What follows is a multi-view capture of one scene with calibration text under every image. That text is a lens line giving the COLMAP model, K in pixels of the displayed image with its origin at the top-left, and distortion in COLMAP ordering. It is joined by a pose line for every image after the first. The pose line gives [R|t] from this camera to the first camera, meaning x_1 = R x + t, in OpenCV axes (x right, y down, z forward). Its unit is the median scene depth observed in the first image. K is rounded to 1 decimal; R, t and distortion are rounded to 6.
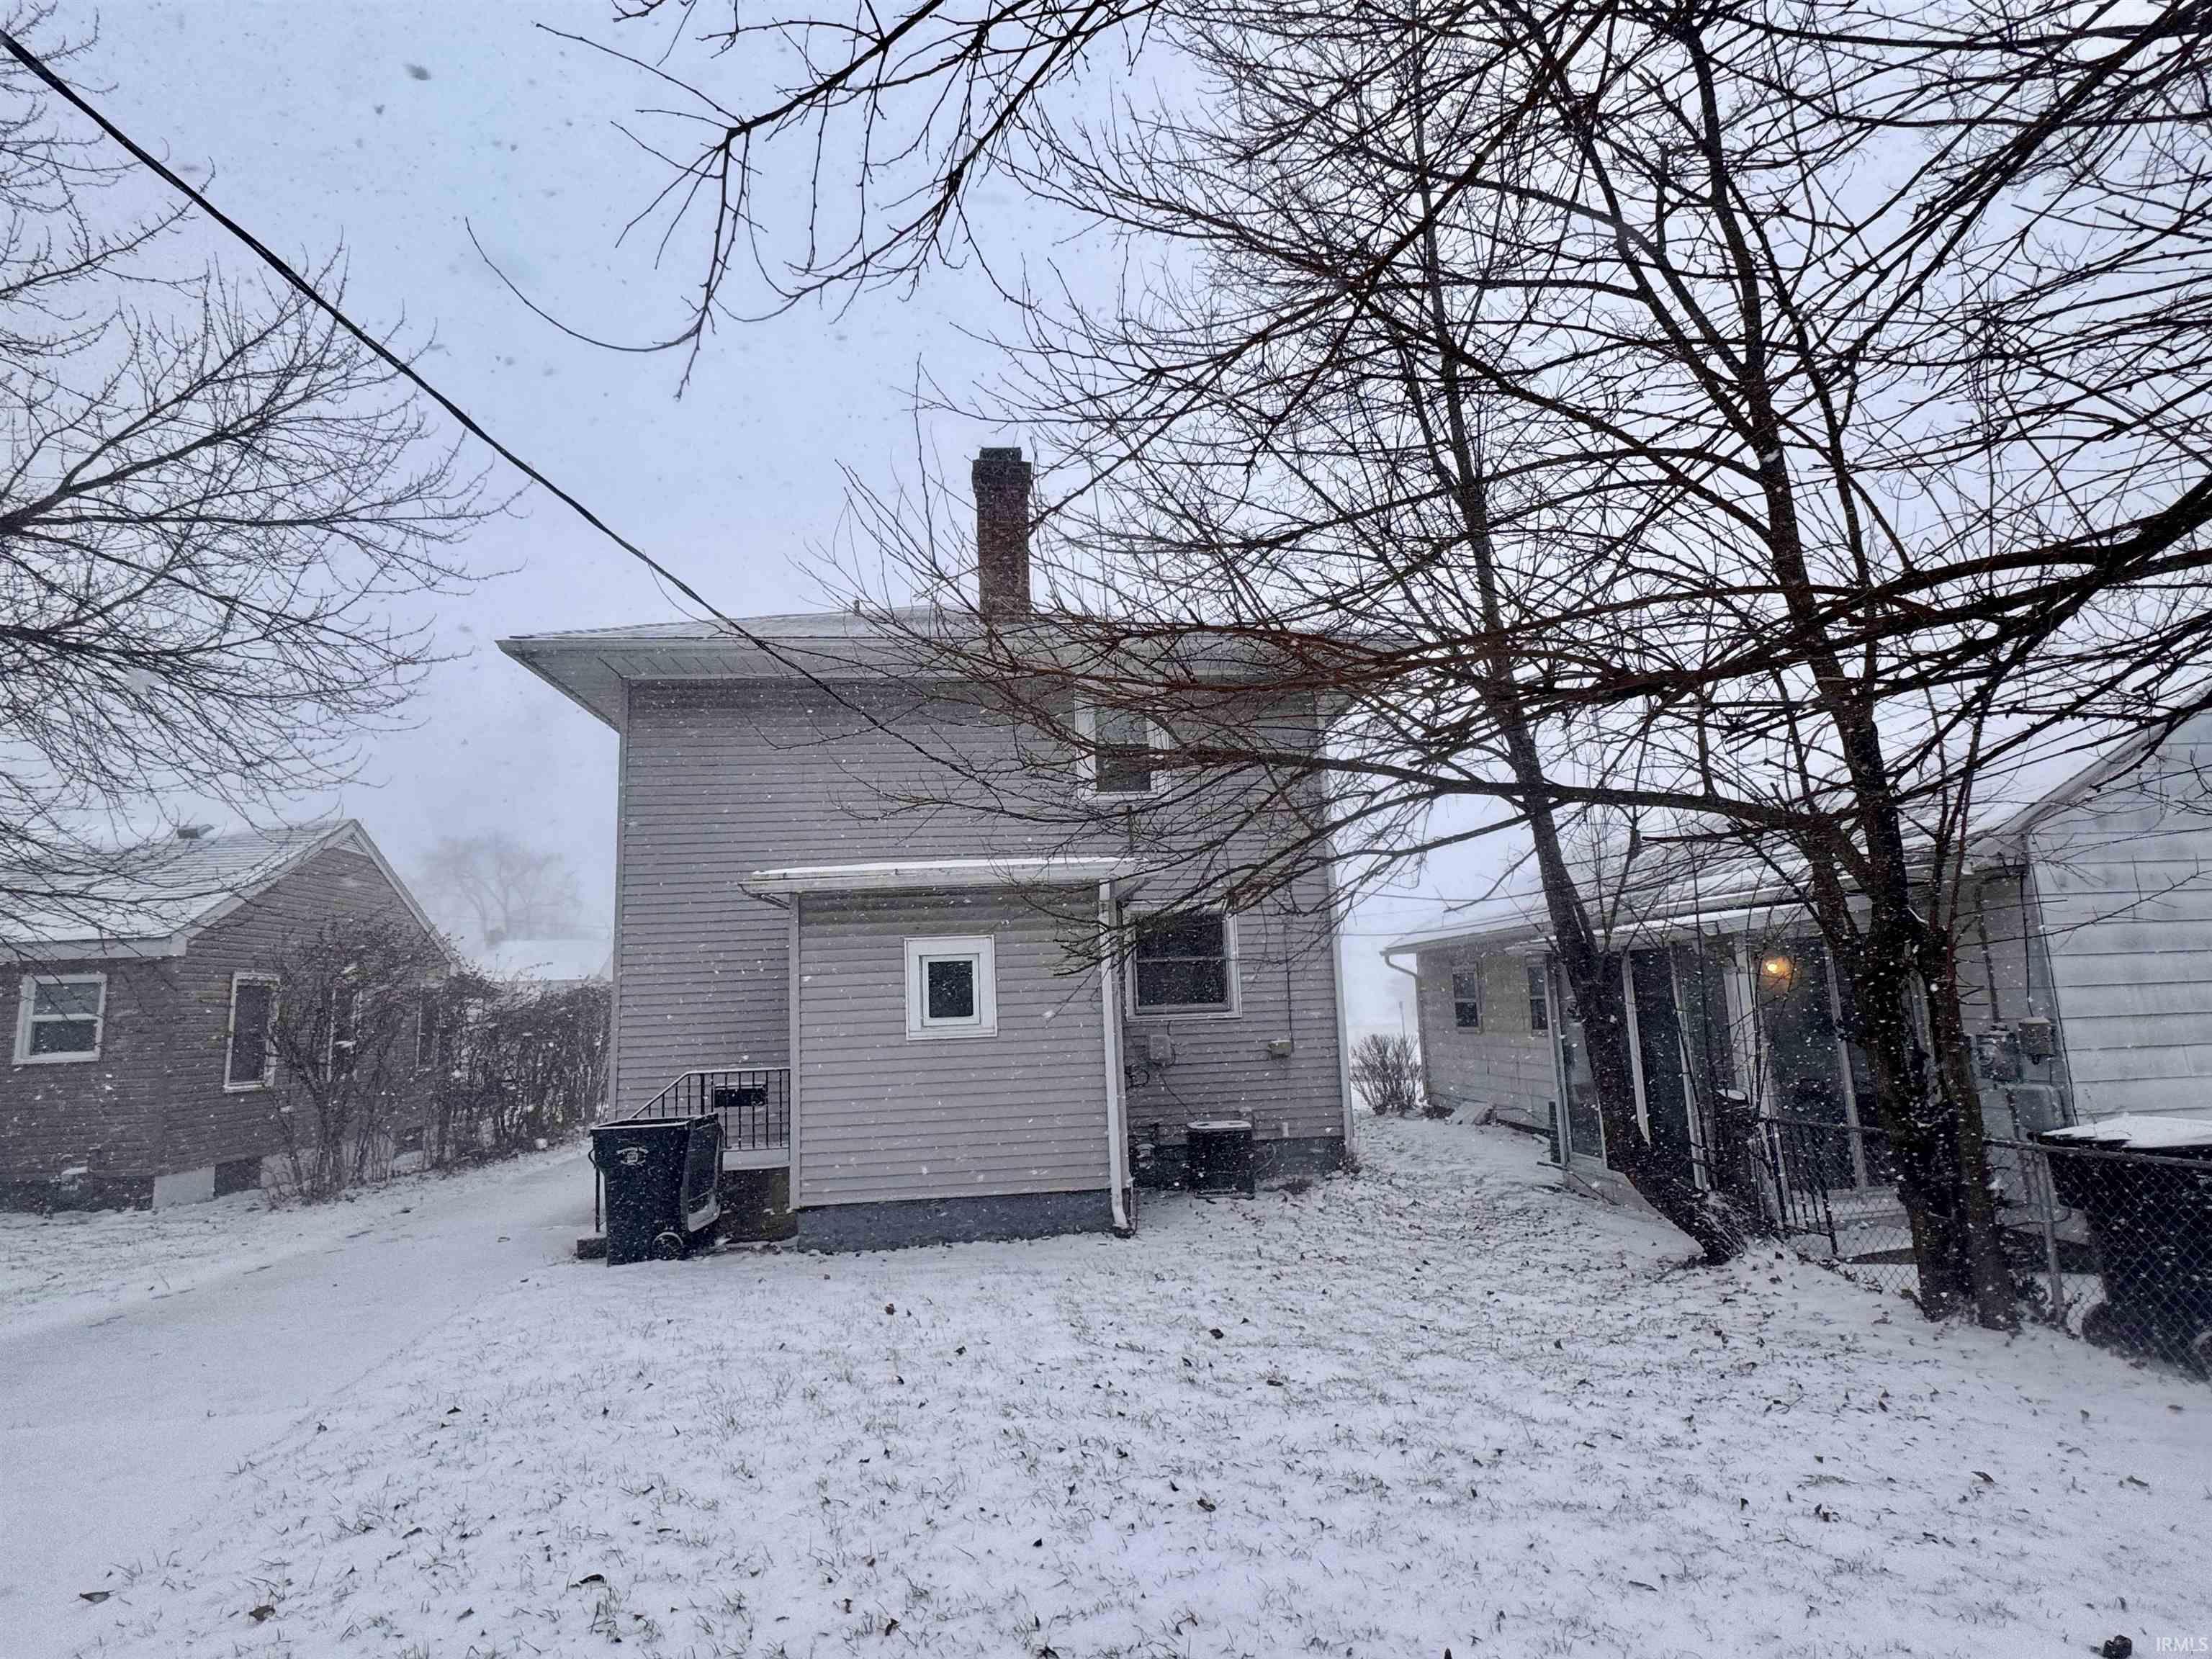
lens RADIAL K [[1084.0, 0, 1106.0], [0, 1084.0, 829.5], [0, 0, 1]] dist [0.000071, 0.000352]
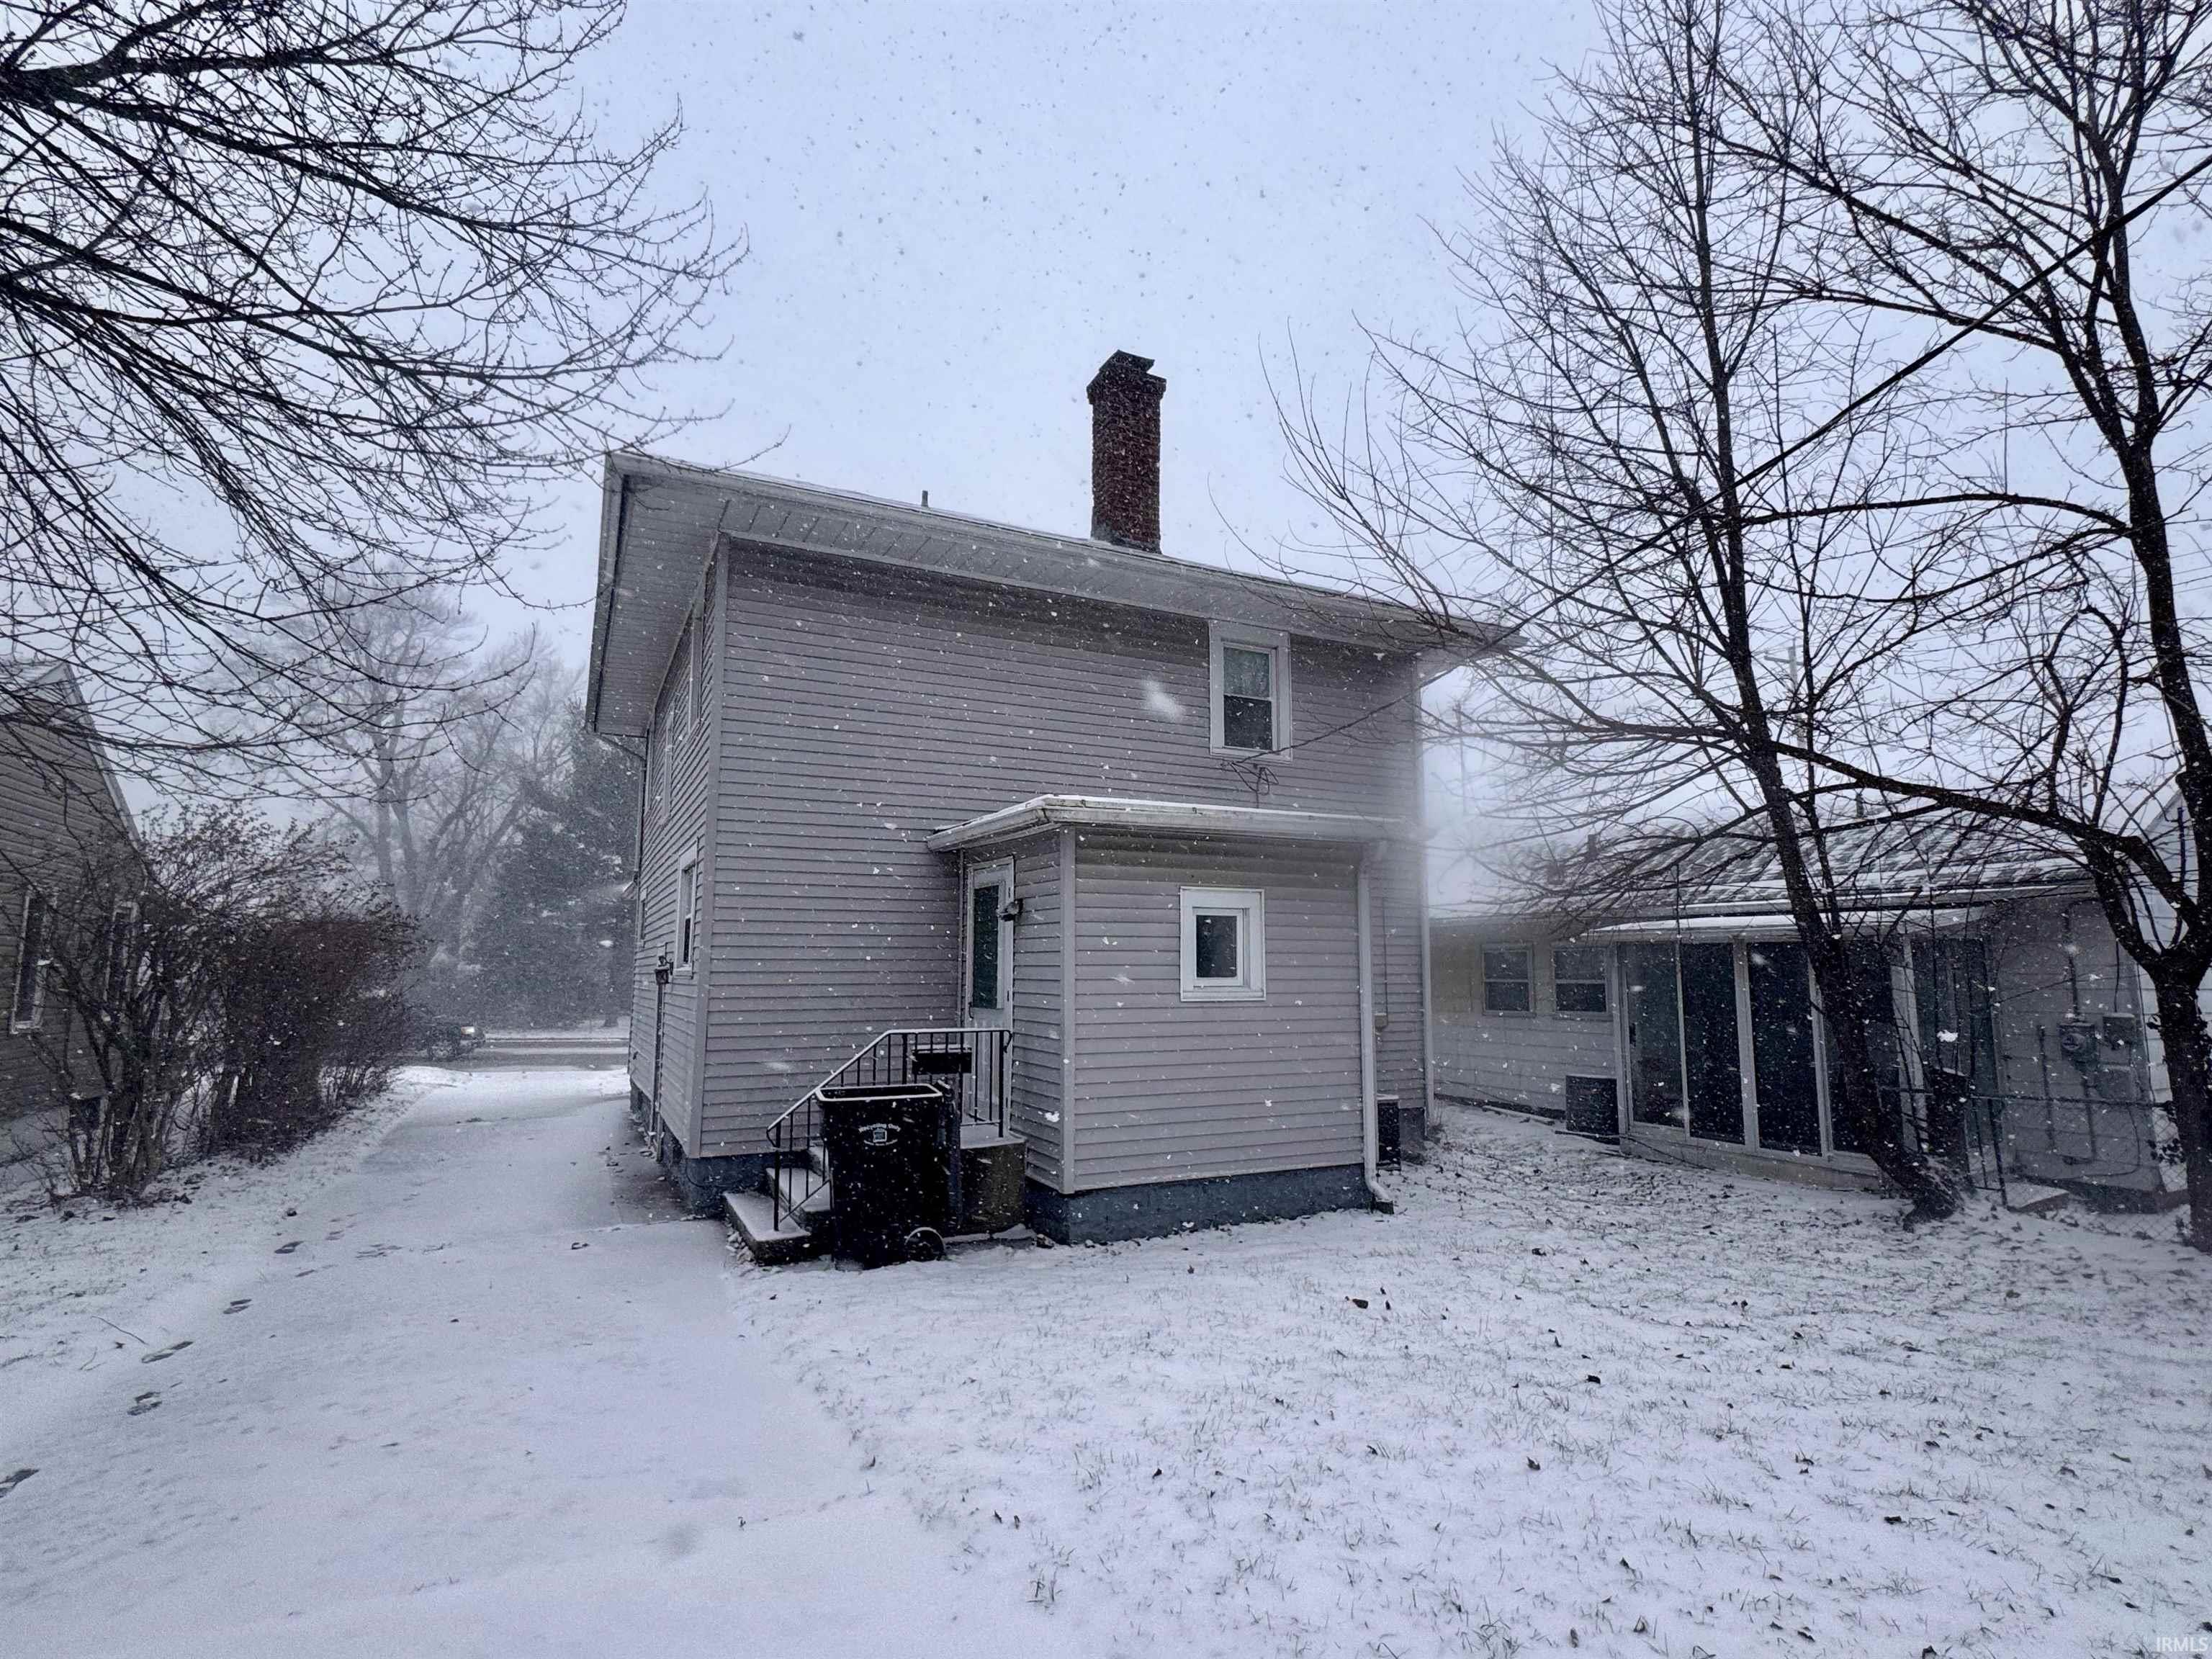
lens RADIAL K [[1084.0, 0, 1106.0], [0, 1084.0, 829.5], [0, 0, 1]] dist [0.000071, 0.000352]
pose [[0.931274, 0.088950, 0.353295, -0.579513], [-0.097162, 0.995253, 0.005538, 0.056771], [-0.351126, -0.039484, 0.935495, 0.202158]]
